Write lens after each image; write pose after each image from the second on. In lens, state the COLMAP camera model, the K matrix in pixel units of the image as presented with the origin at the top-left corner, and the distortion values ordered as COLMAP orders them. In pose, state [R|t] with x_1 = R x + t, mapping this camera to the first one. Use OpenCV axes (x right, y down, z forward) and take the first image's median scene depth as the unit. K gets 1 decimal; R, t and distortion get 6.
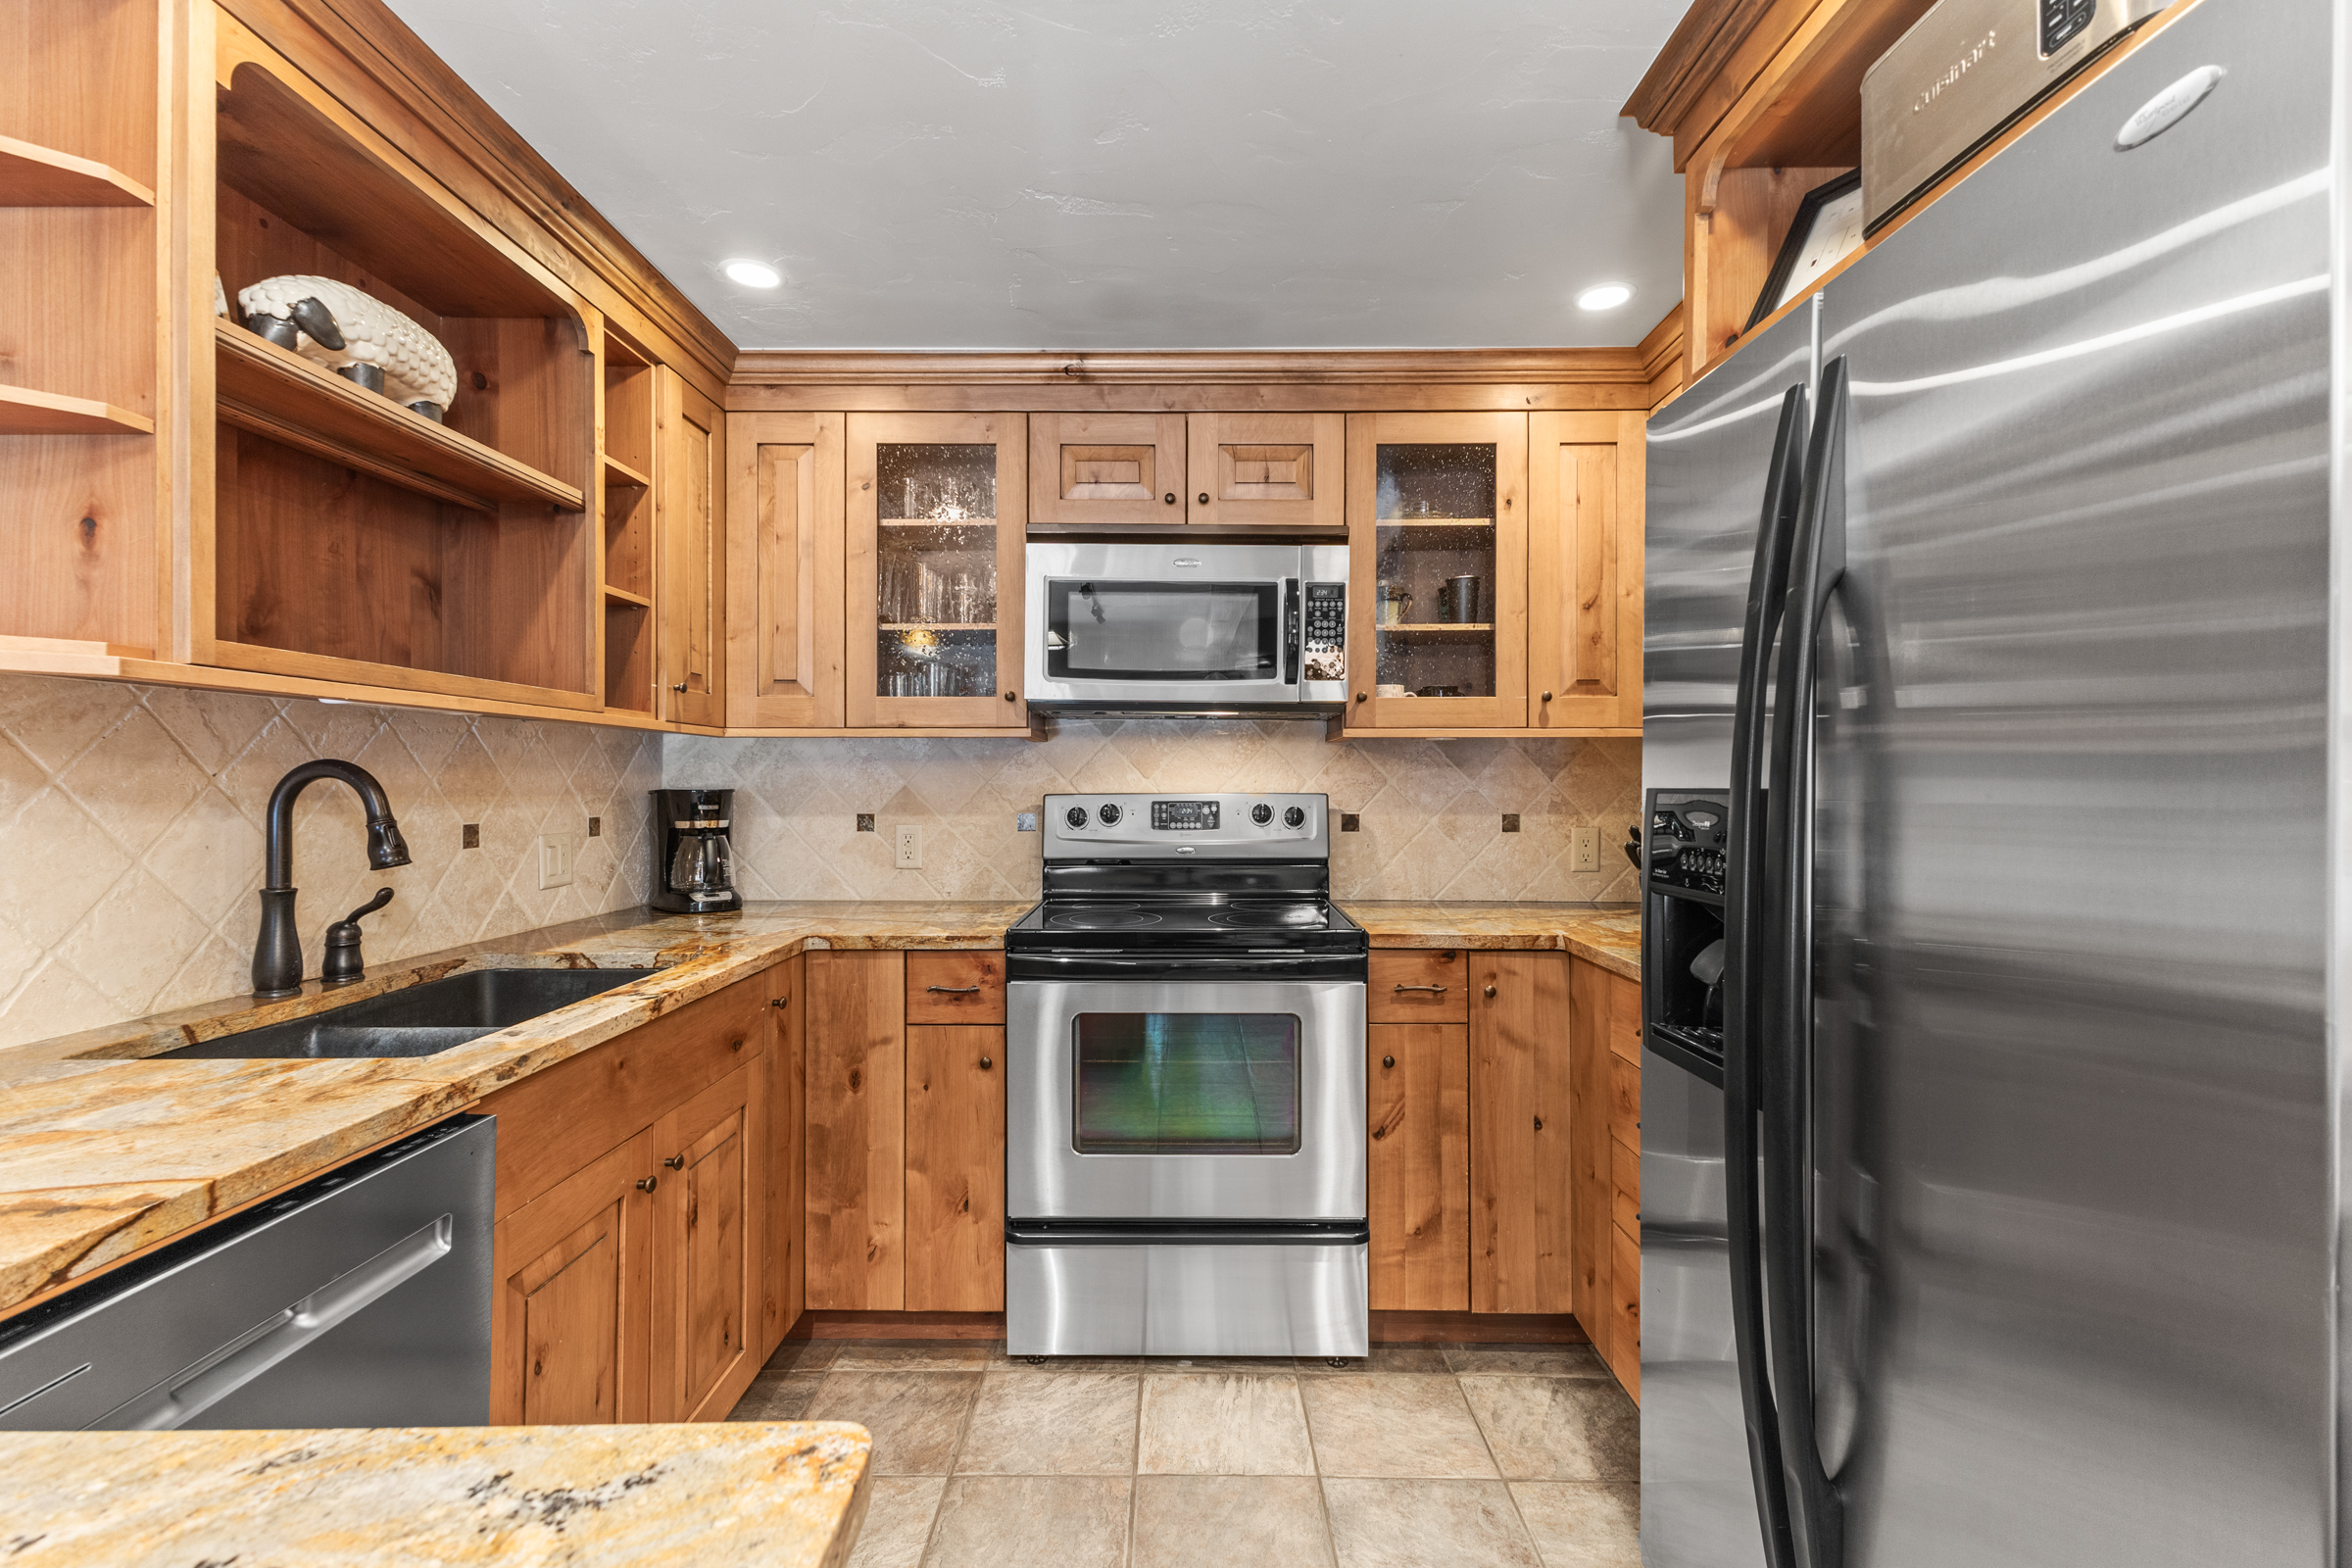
lens RADIAL K [[1048.7, 0, 1169.9], [0, 1048.7, 777.0], [0, 0, 1]] dist [0.009664, -0.003840]
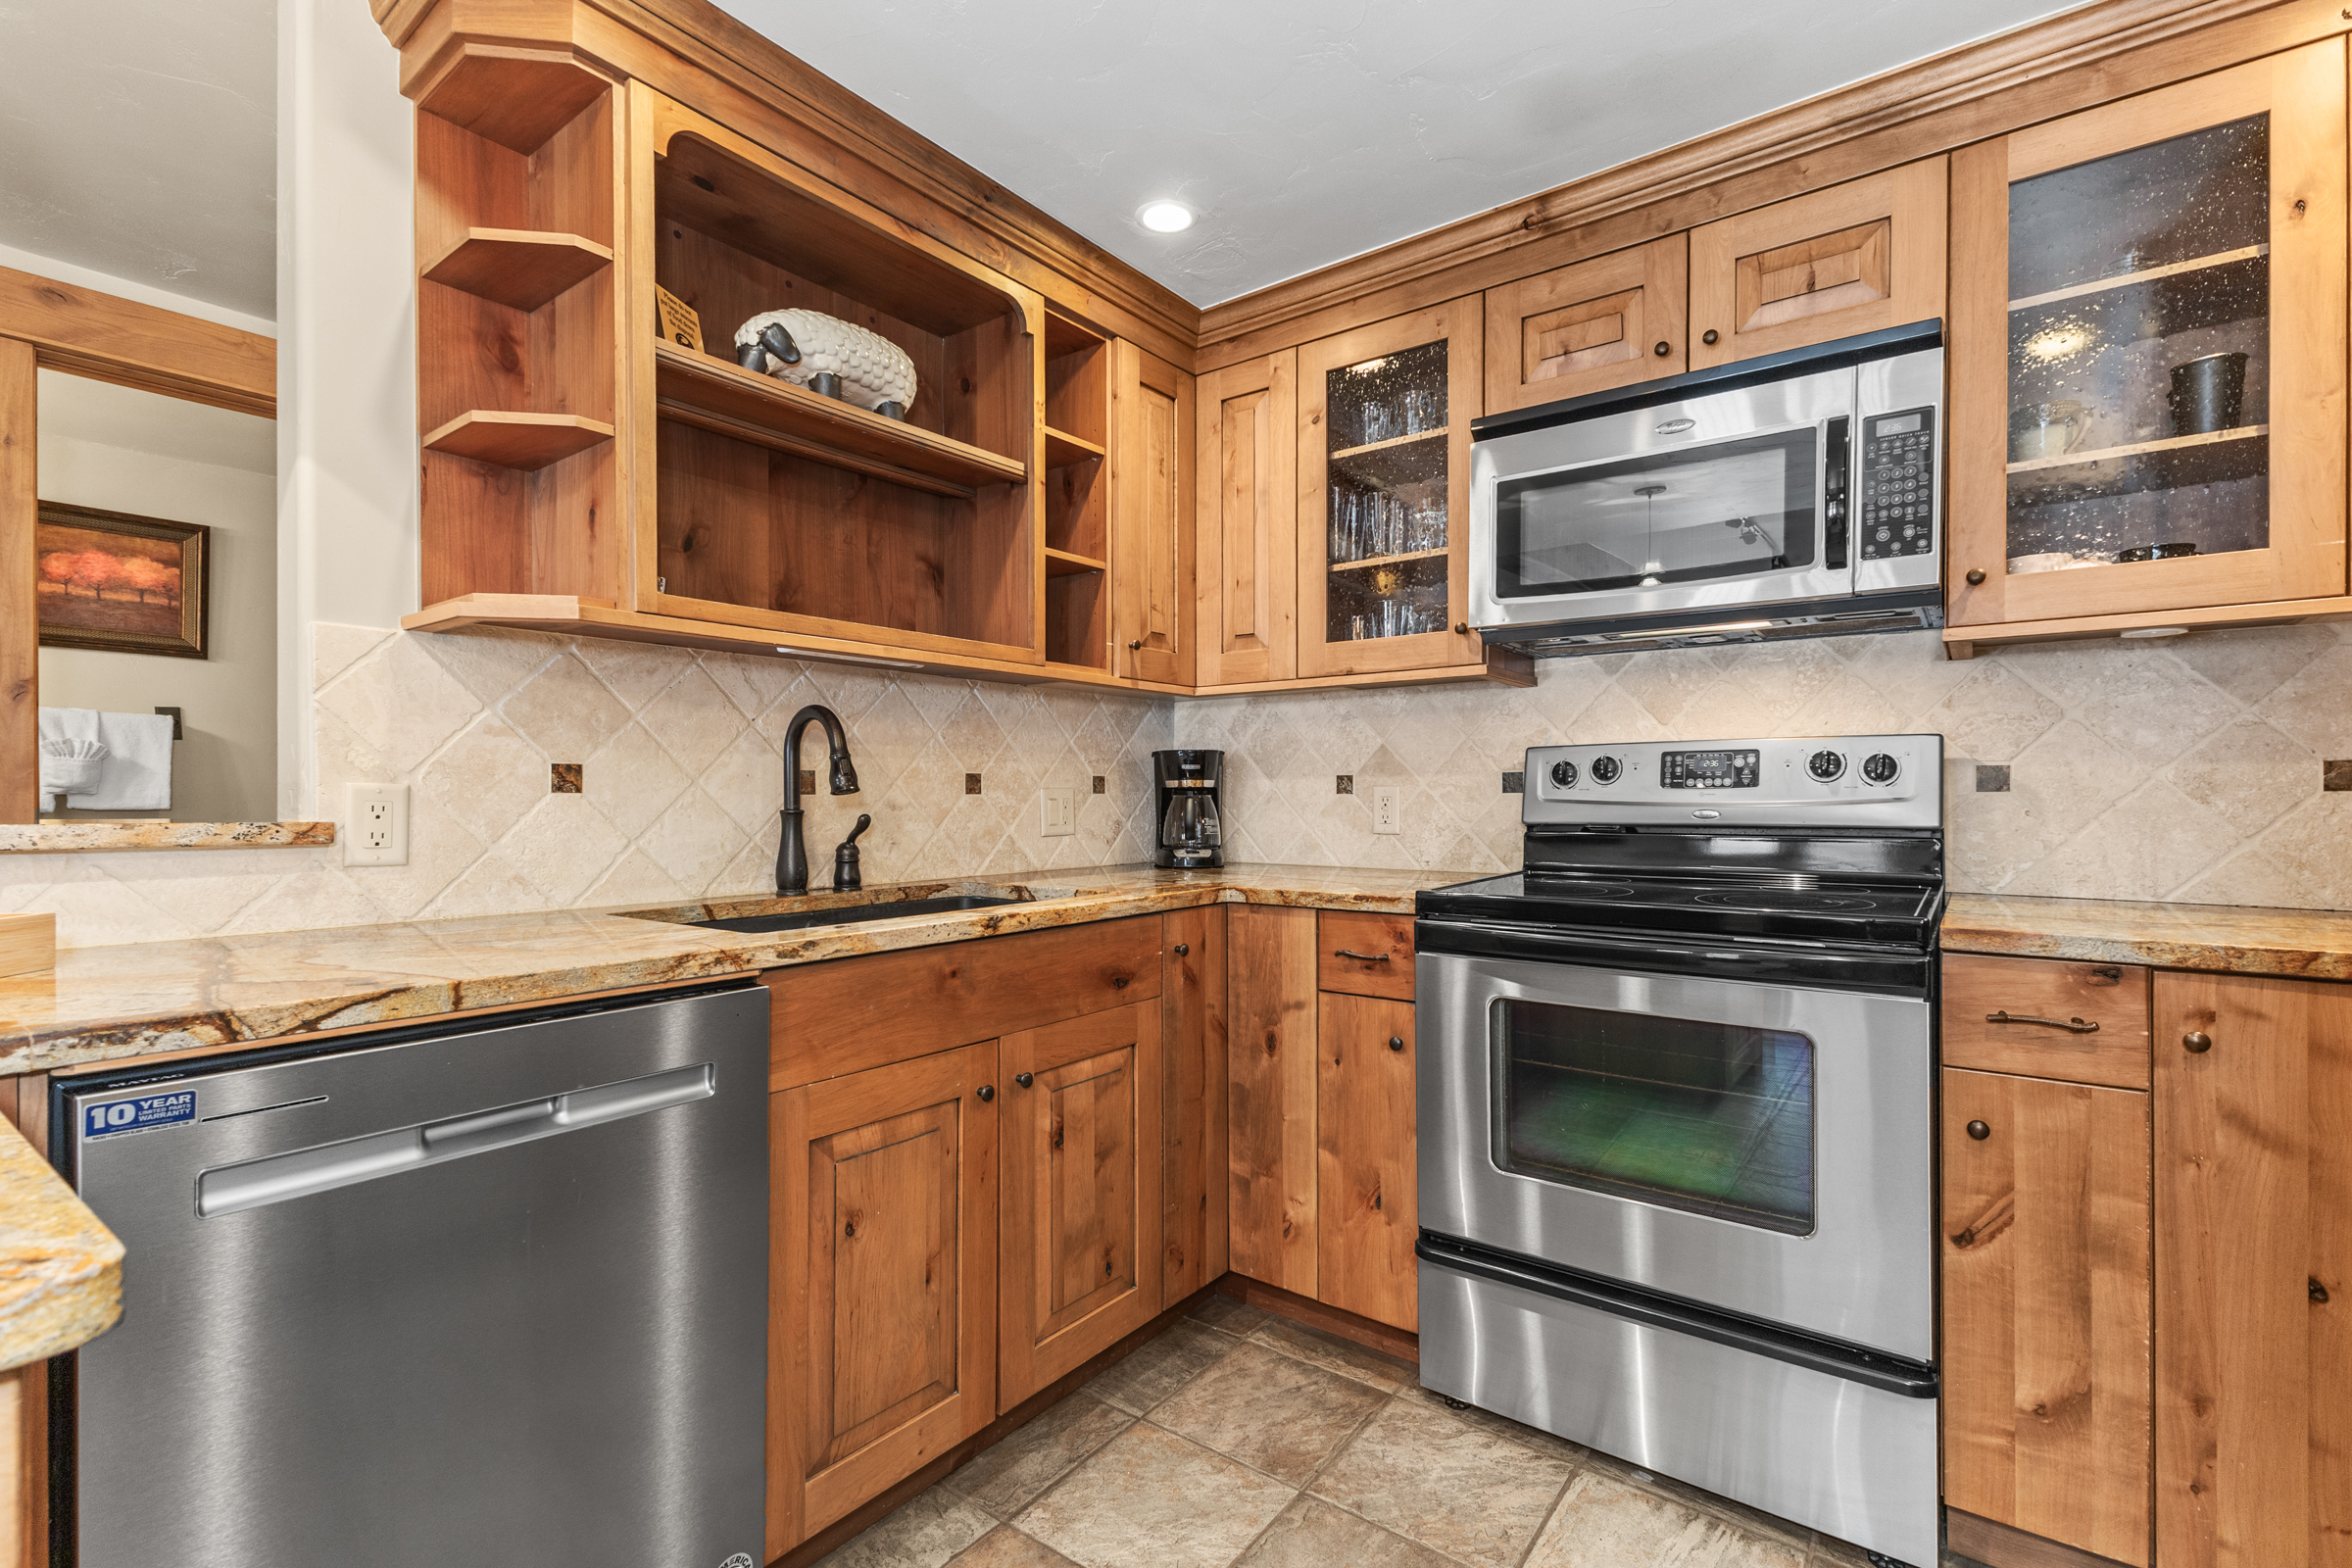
lens RADIAL K [[1048.7, 0, 1179.4], [0, 1048.7, 797.4], [0, 0, 1]] dist [0.009664, -0.003840]
pose [[0.803126, -0.000179, -0.595809, 0.199316], [0.005390, 0.999961, 0.006965, 0.061852], [0.595784, -0.008805, 0.803096, 0.196721]]
